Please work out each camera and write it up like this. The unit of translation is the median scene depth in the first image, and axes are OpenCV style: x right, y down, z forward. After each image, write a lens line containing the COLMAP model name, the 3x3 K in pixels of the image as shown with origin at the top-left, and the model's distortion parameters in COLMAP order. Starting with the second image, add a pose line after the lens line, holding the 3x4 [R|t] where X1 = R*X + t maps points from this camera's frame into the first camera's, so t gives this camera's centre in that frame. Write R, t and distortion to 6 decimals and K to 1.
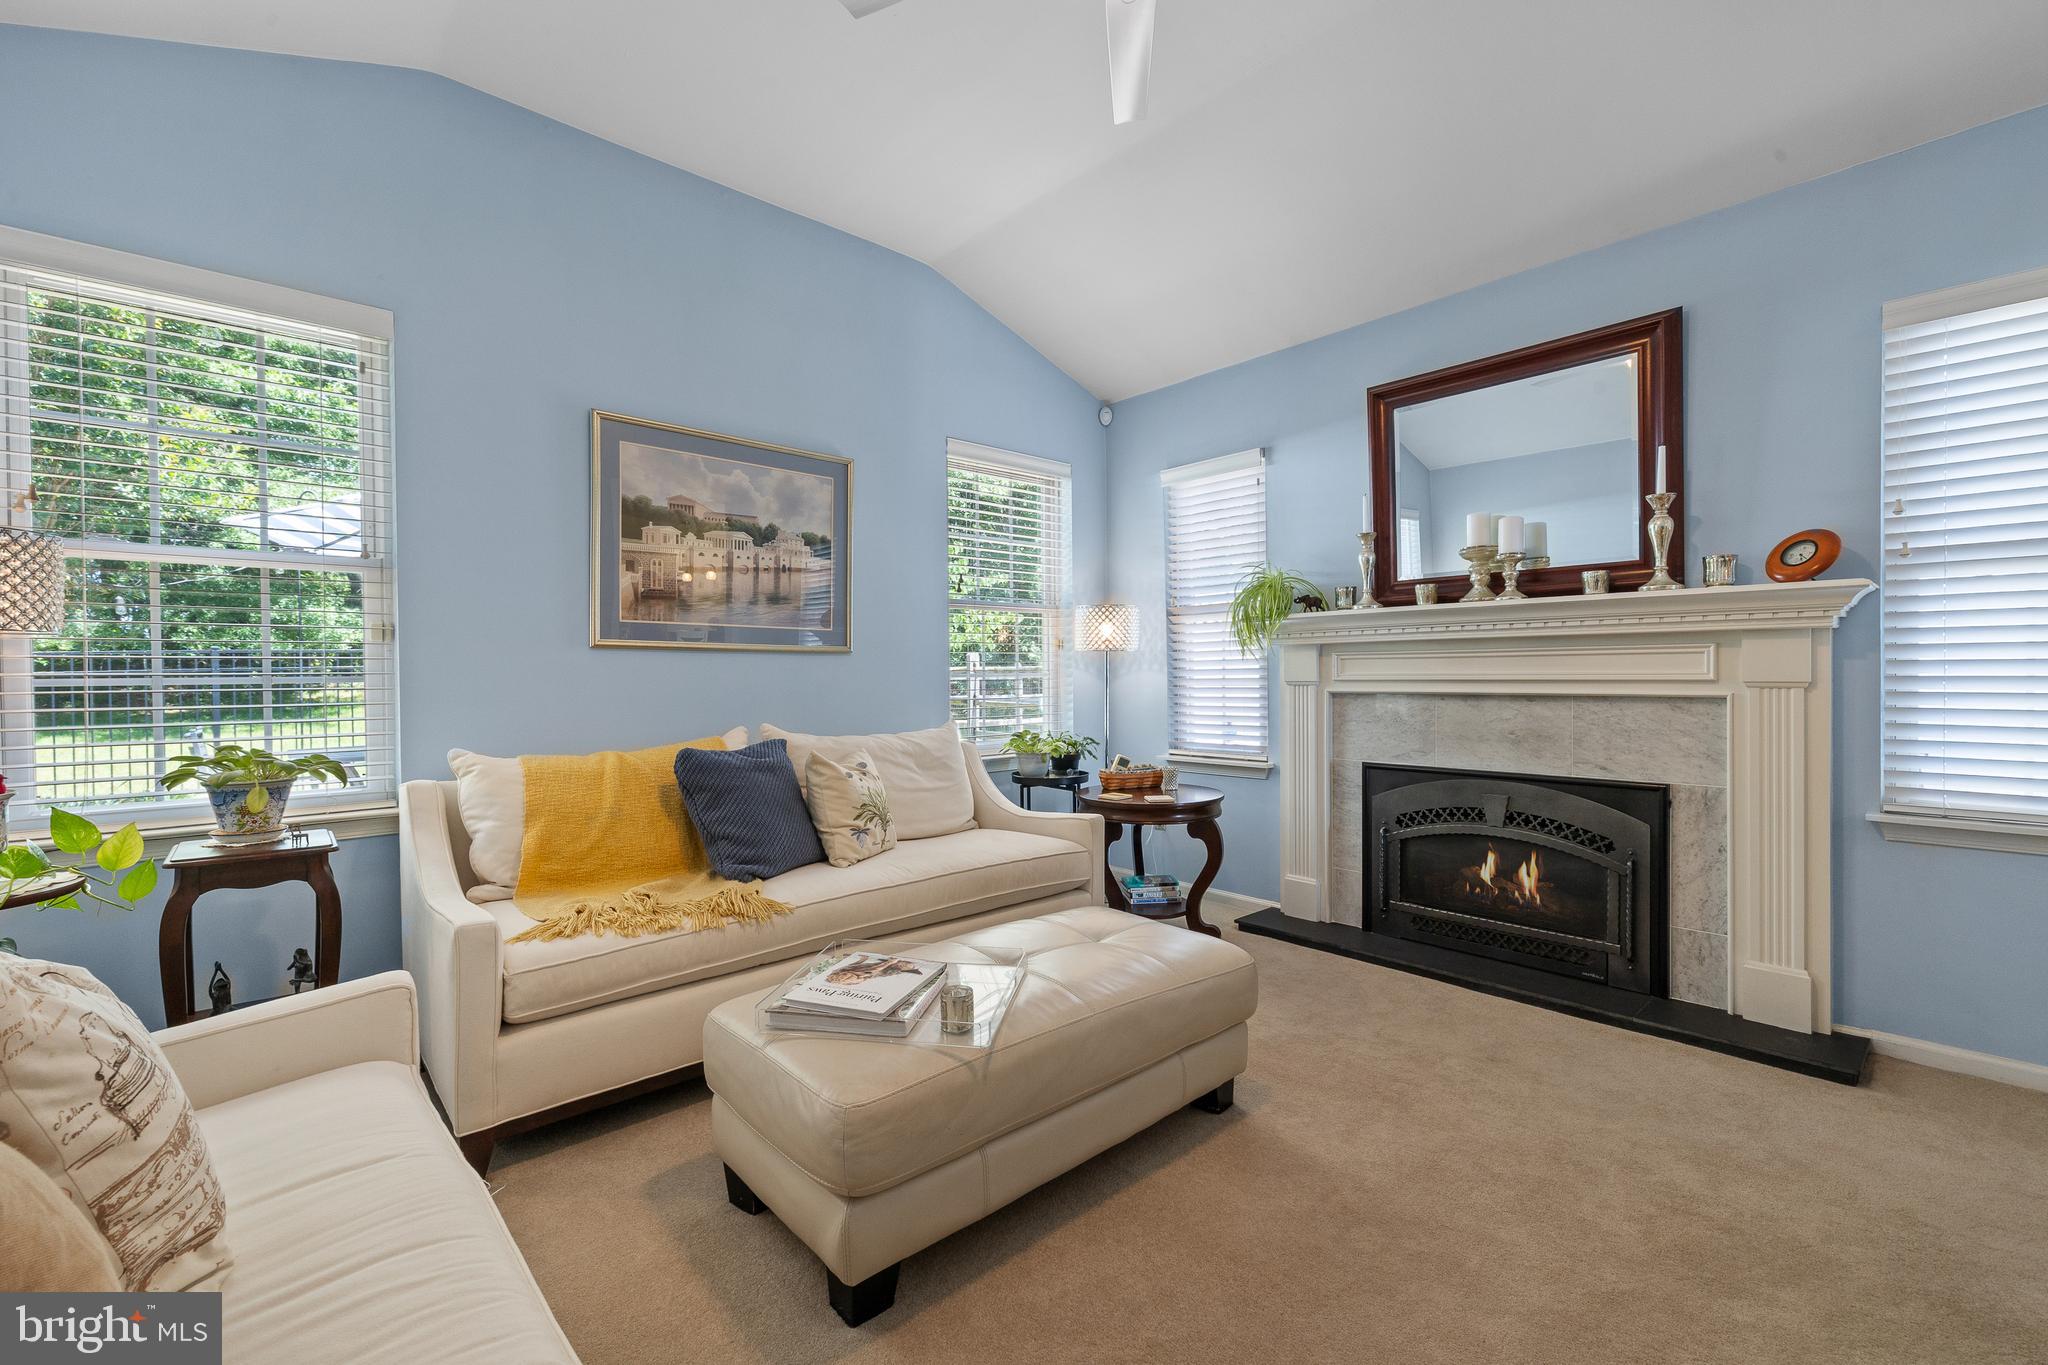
lens RADIAL K [[874.3, 0, 1034.7], [0, 874.3, 671.4], [0, 0, 1]] dist [0.001581, 0.000118]
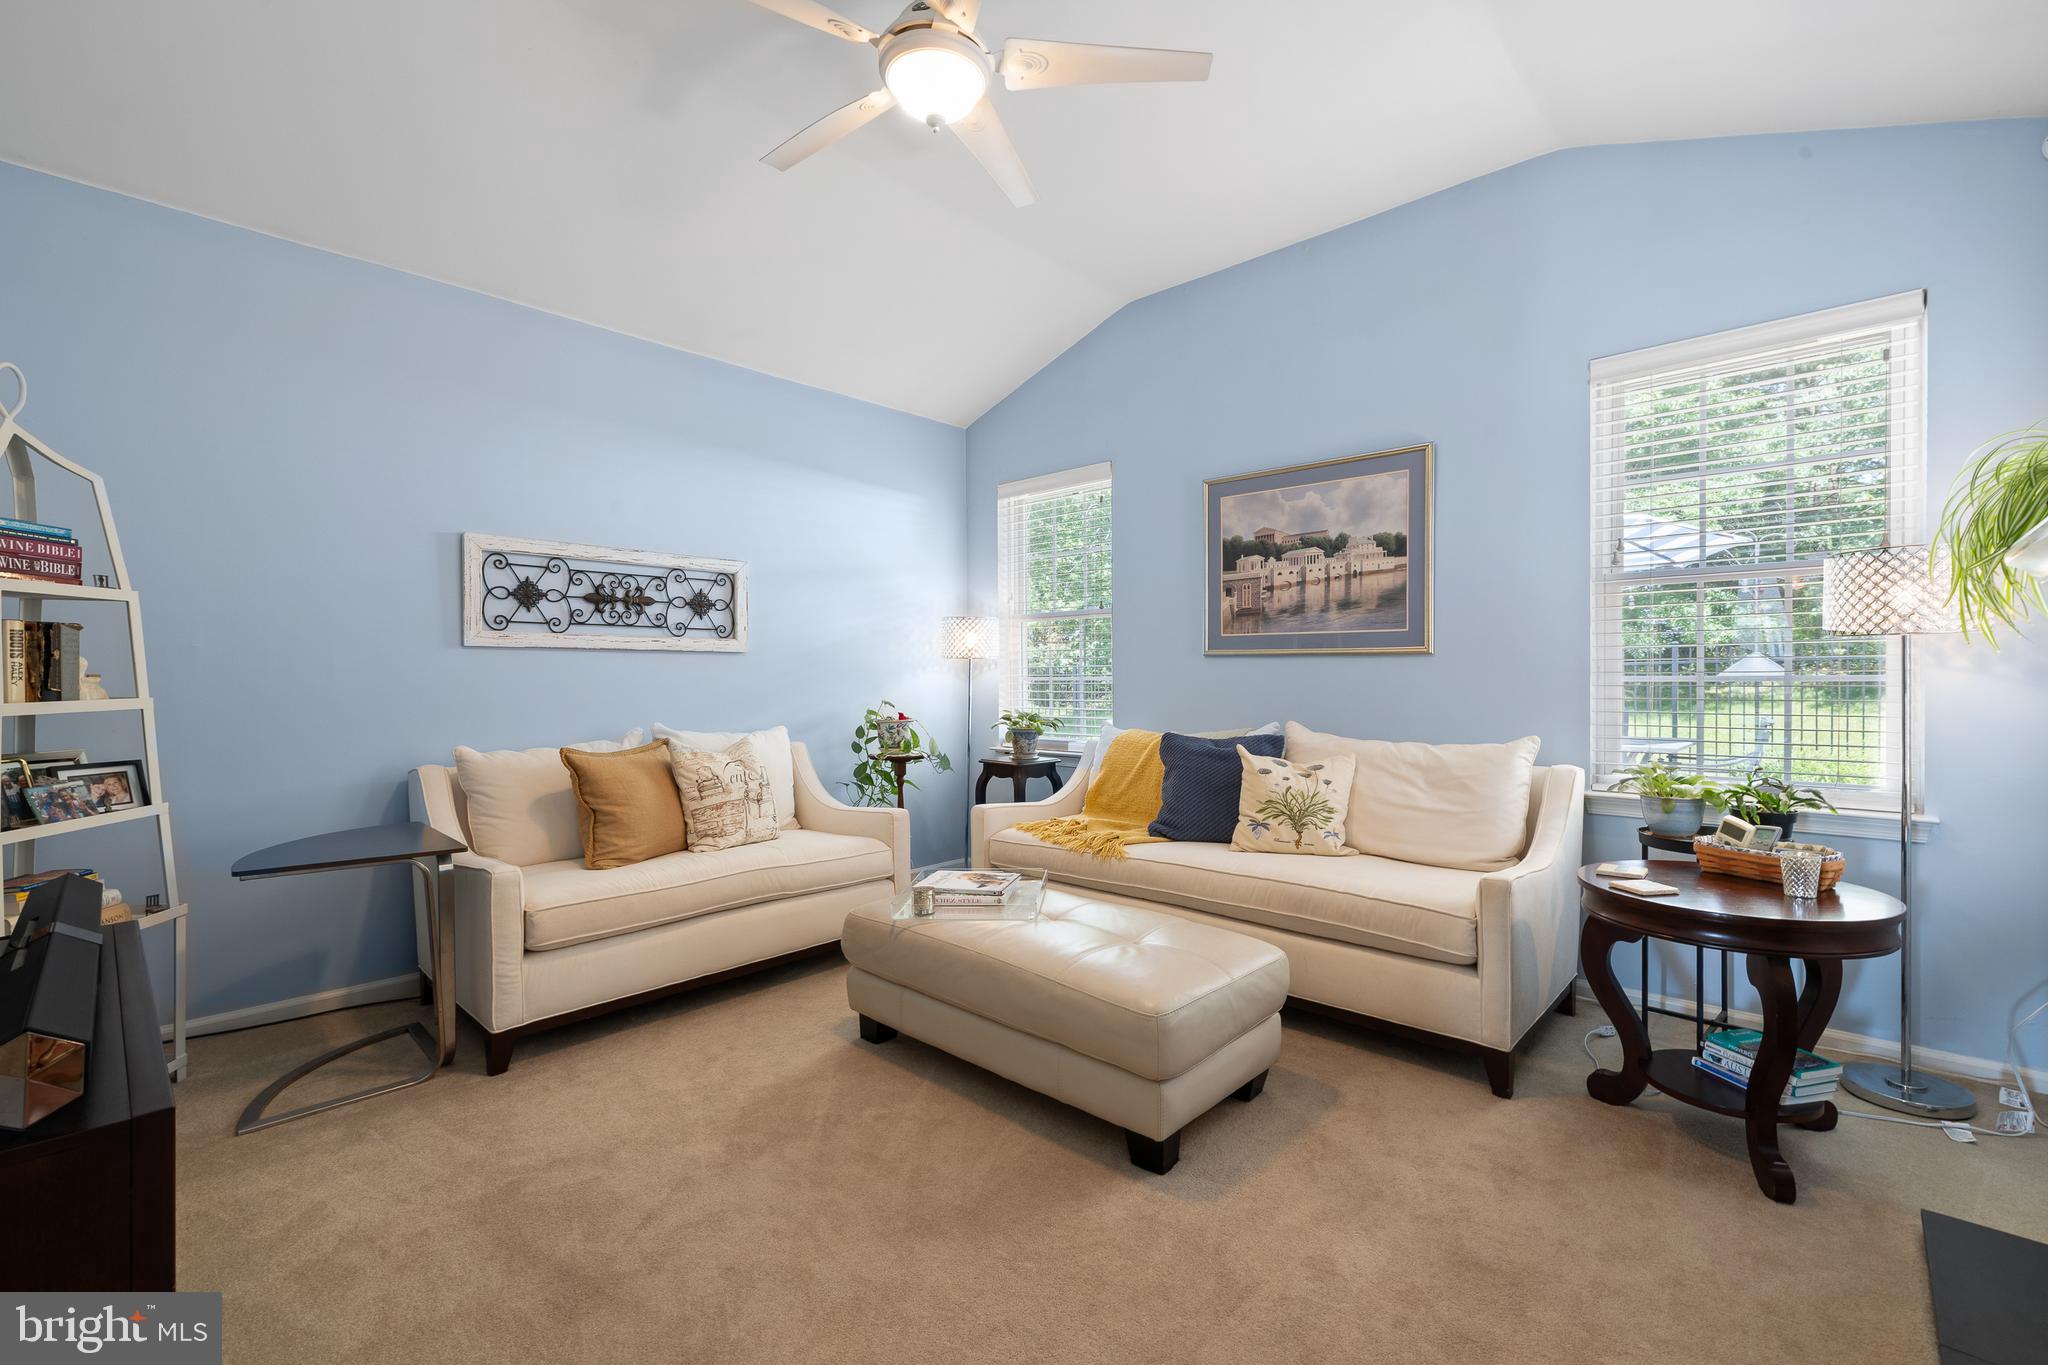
lens RADIAL K [[878.6, 0, 1024.0], [0, 878.6, 682.5], [0, 0, 1]] dist [0.000226, -0.000081]
pose [[0.069119, 0.010611, -0.997552, 0.744923], [0.003541, 0.999935, 0.010882, -0.002574], [0.997602, -0.004285, 0.069077, 0.559659]]
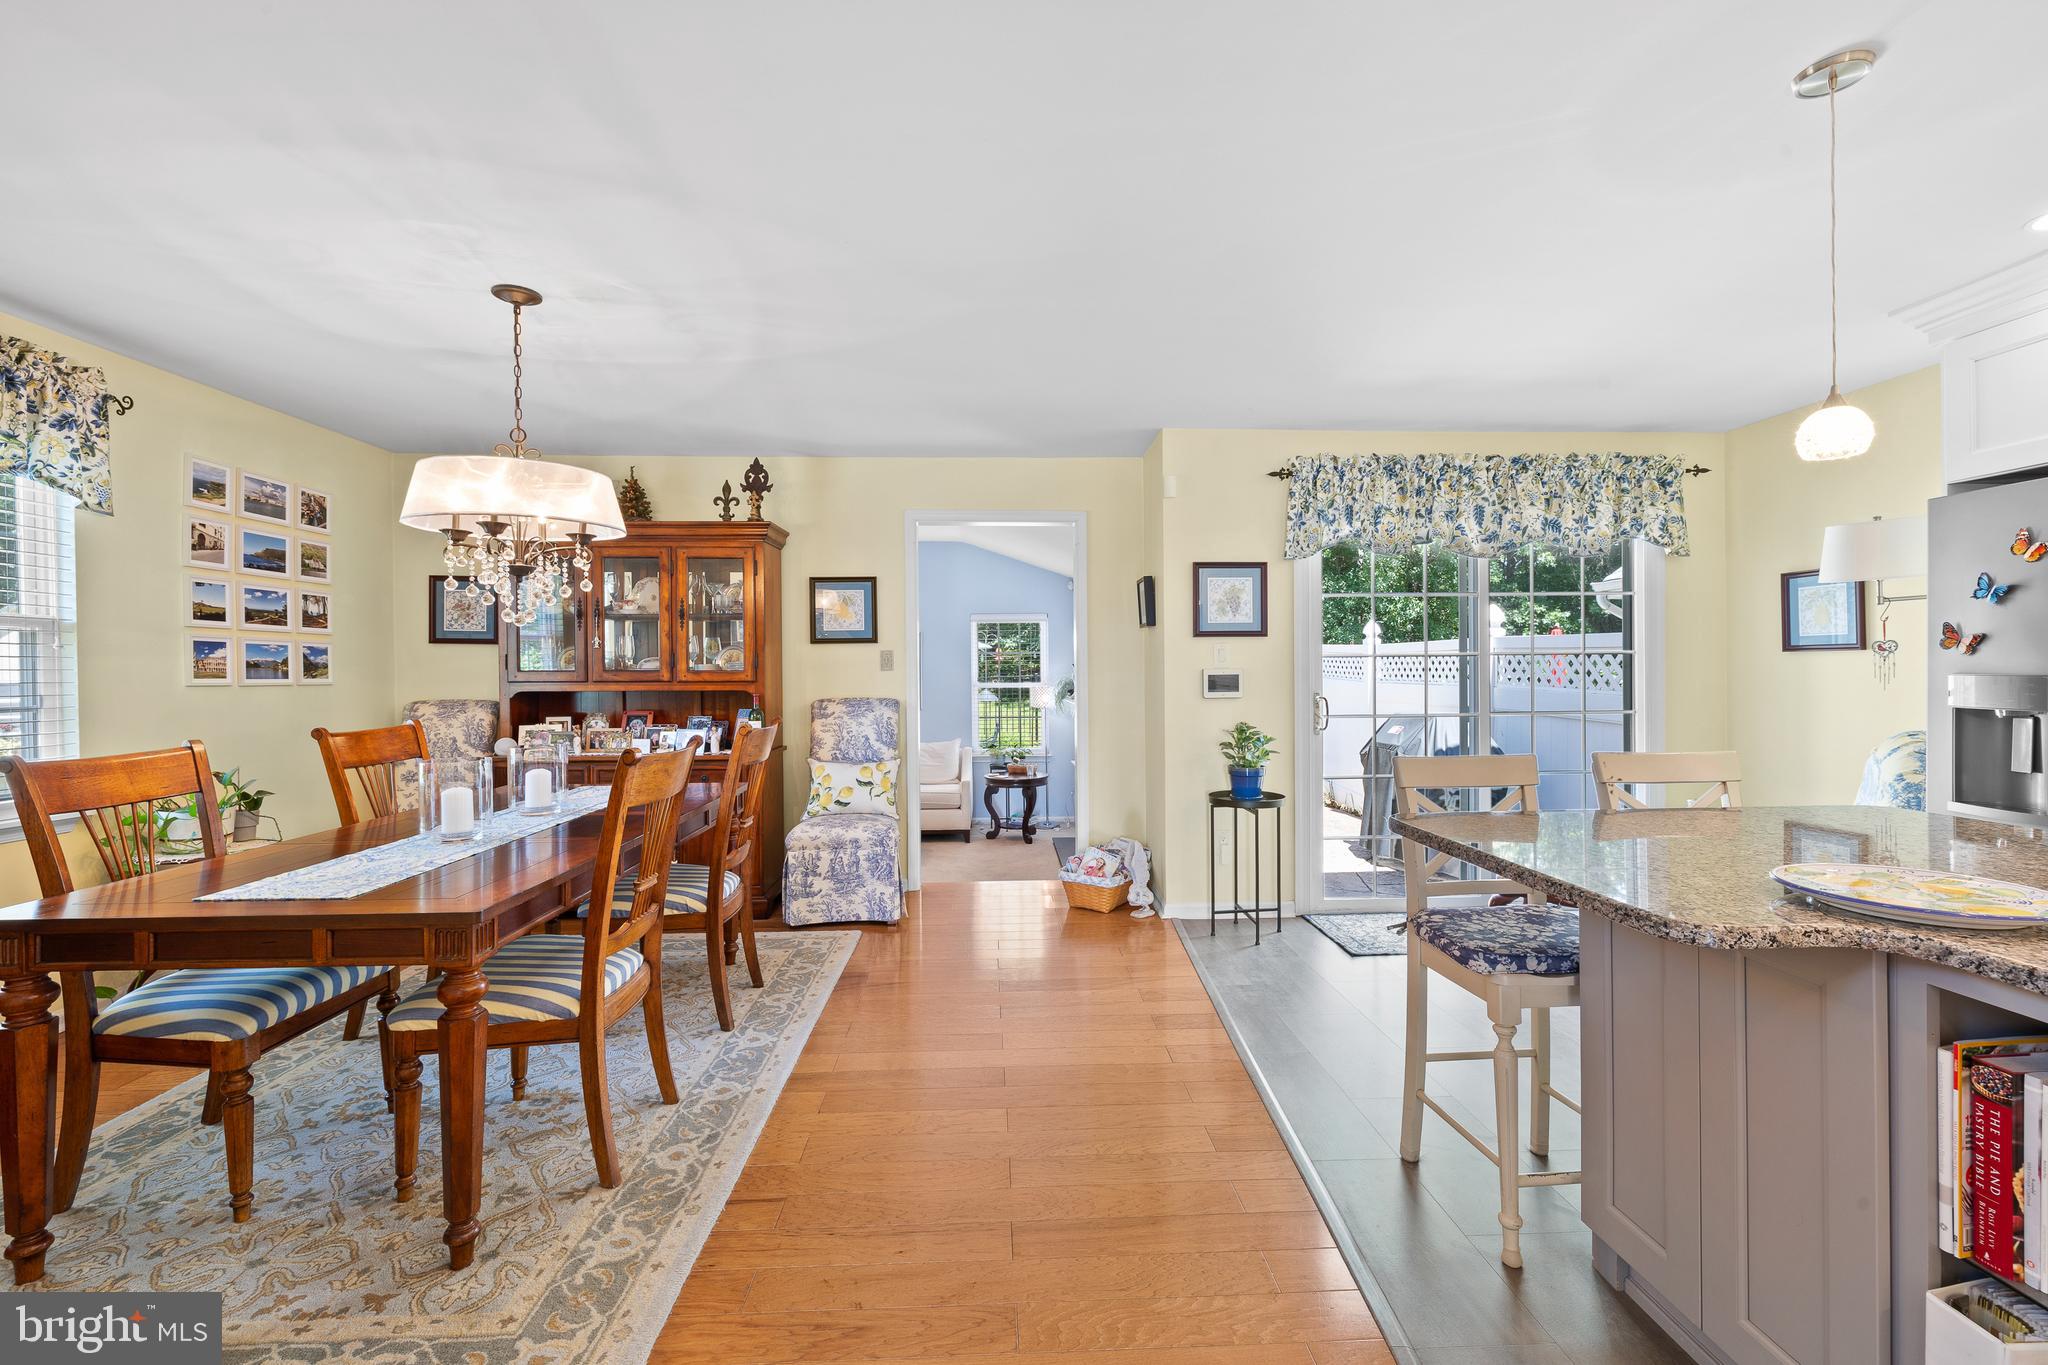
lens RADIAL K [[878.9, 0, 1022.4], [0, 878.9, 671.5], [0, 0, 1]] dist [0.001625, 0.000393]
pose [[0.764061, 0.000700, -0.645143, 1.788308], [0.004230, 0.999972, 0.006095, -0.157321], [0.645130, -0.007386, 0.764037, -0.805858]]
